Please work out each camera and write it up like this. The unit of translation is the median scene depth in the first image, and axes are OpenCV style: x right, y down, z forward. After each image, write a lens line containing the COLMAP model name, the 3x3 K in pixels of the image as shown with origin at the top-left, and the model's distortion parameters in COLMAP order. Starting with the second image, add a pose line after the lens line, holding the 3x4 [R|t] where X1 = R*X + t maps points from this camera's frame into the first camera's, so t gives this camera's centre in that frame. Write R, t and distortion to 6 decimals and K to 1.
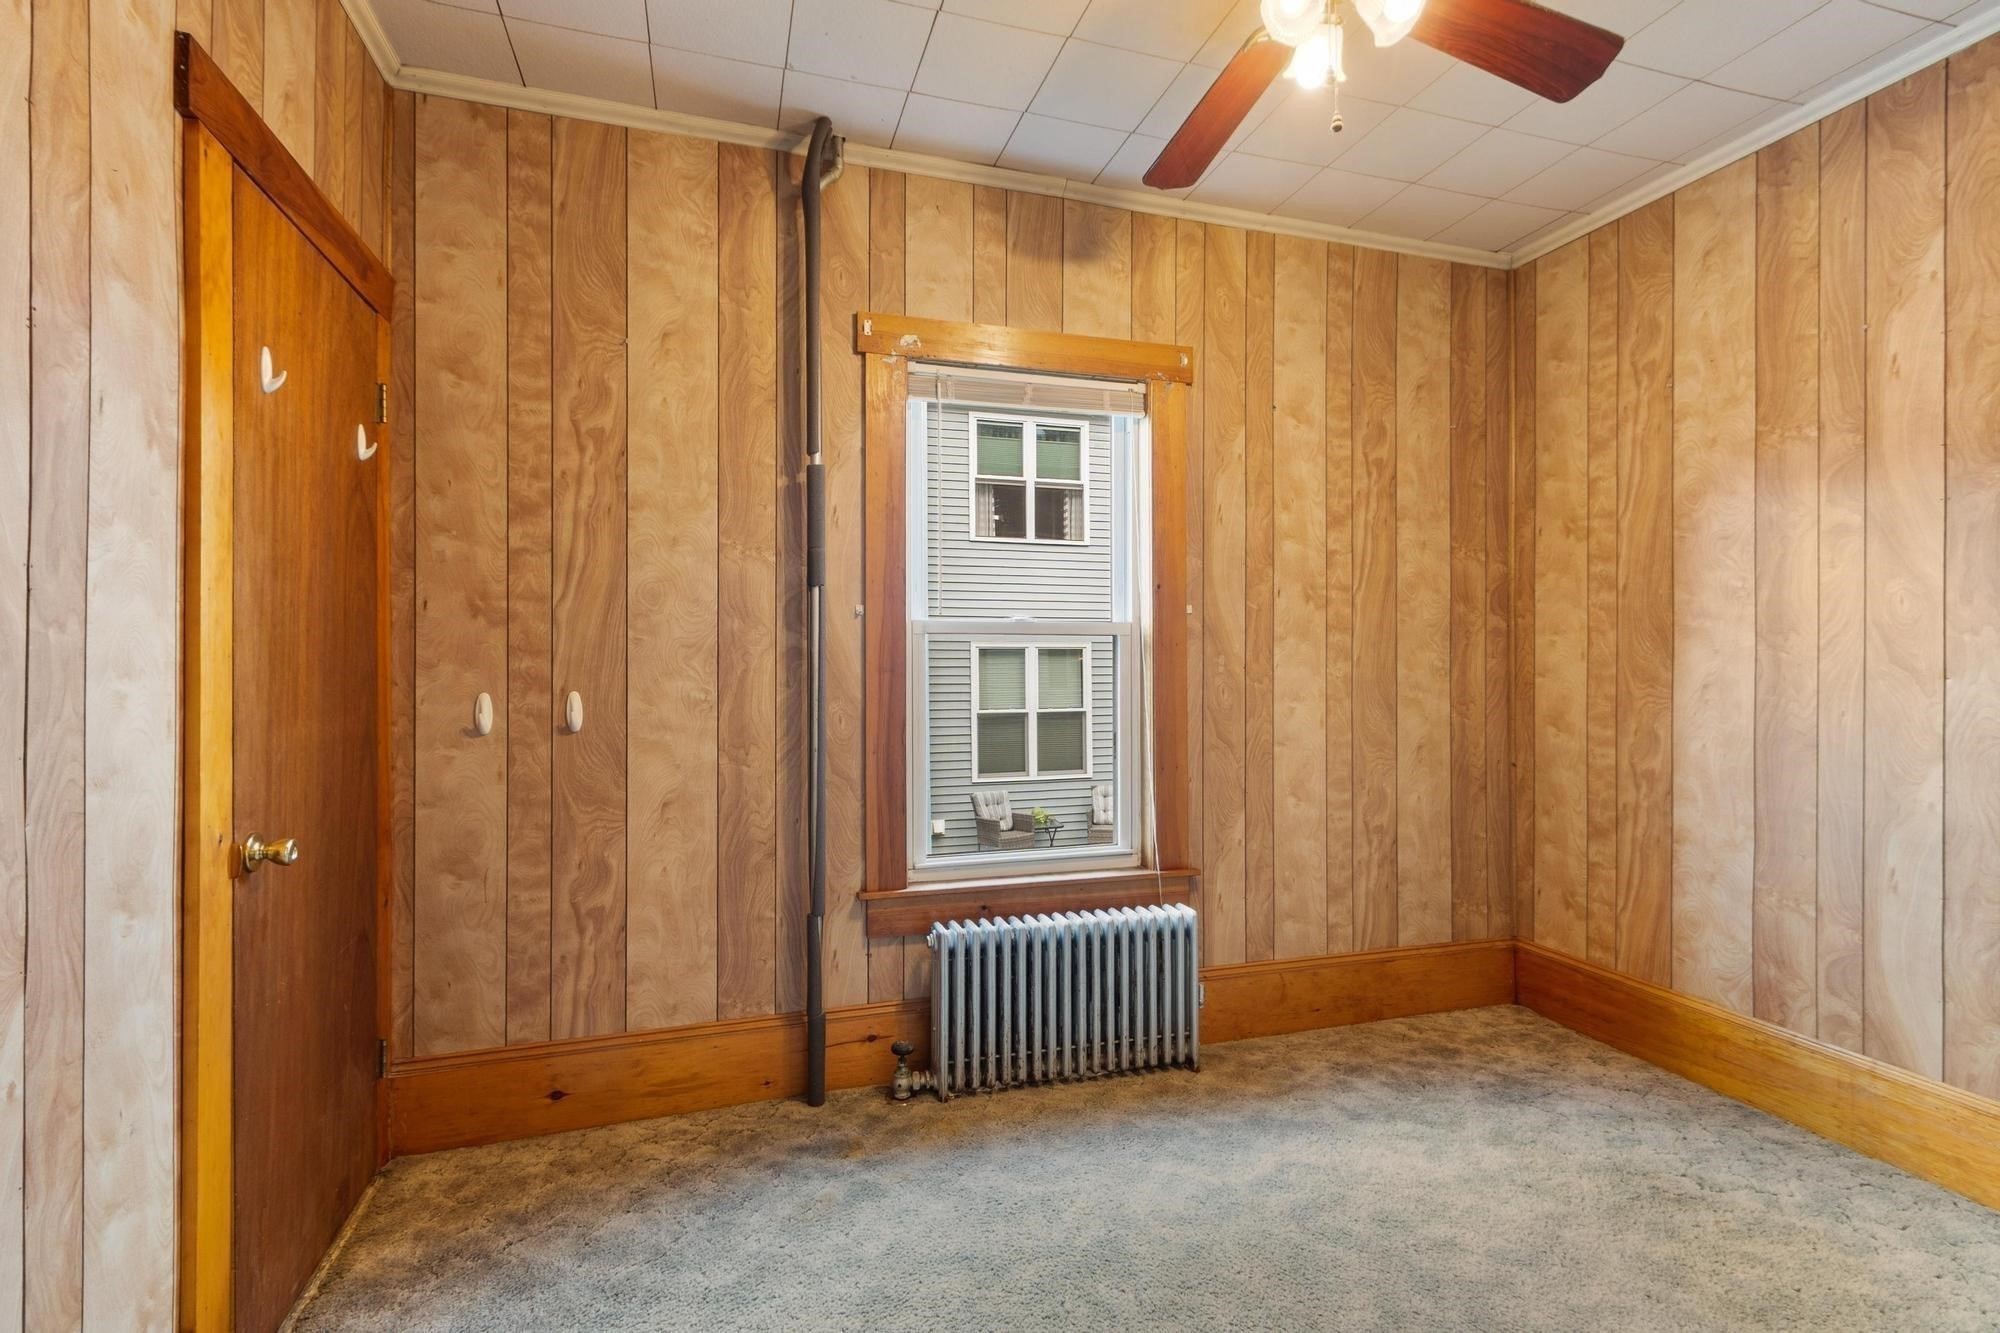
lens RADIAL K [[926.4, 0, 1001.8], [0, 926.4, 658.8], [0, 0, 1]] dist [0.002034, 0.000366]
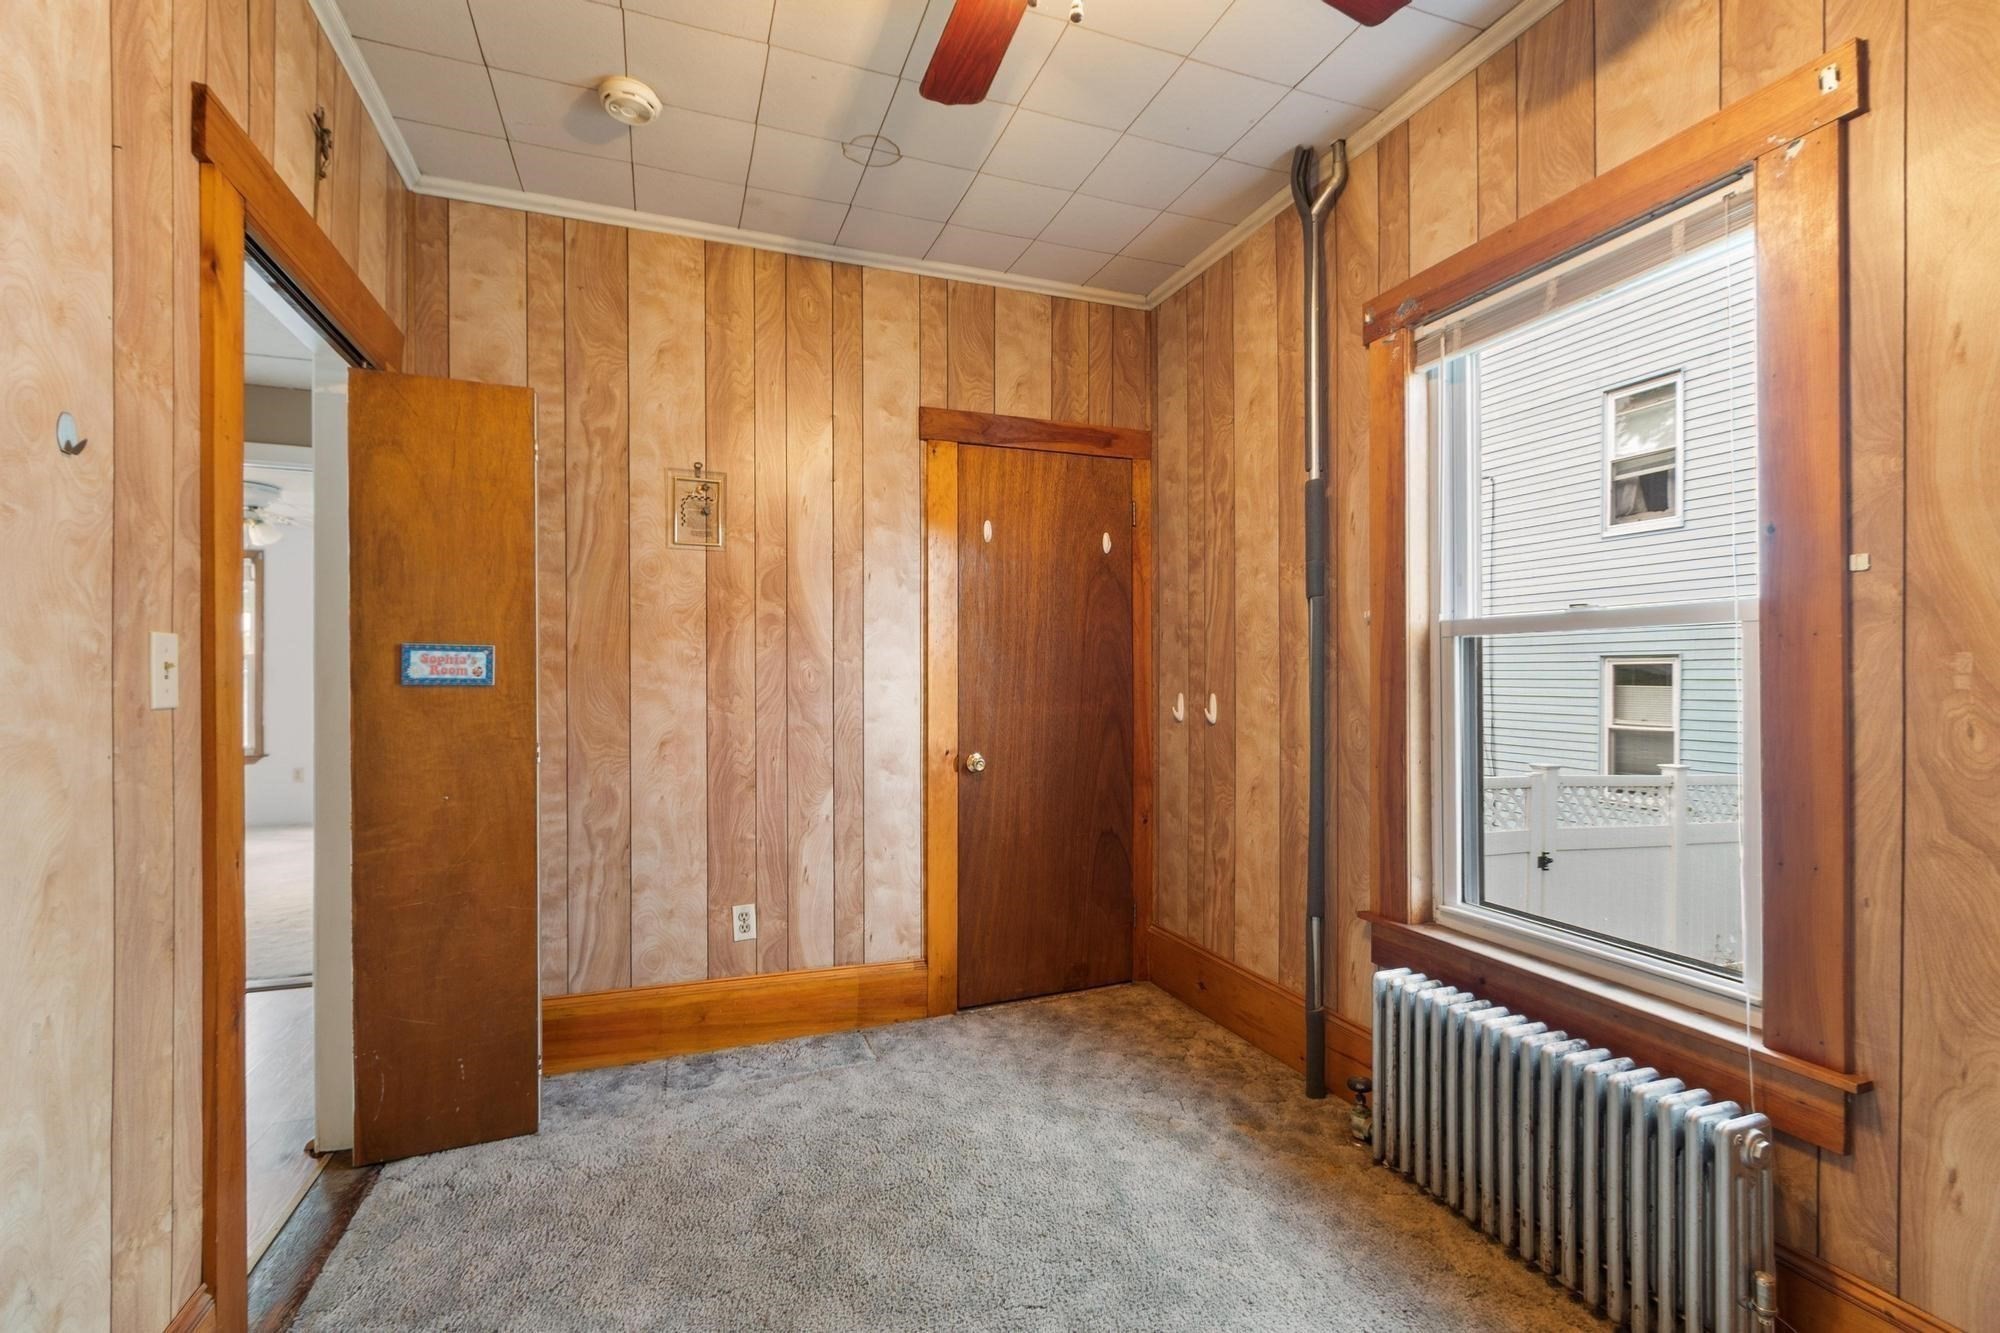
lens RADIAL K [[868.2, 0, 997.2], [0, 868.2, 672.7], [0, 0, 1]] dist [-0.000916, 0.000100]
pose [[0.060137, -0.001098, -0.998190, 0.666301], [0.009044, 0.999959, -0.000555, 0.002580], [0.998149, -0.008995, 0.060144, 0.525207]]
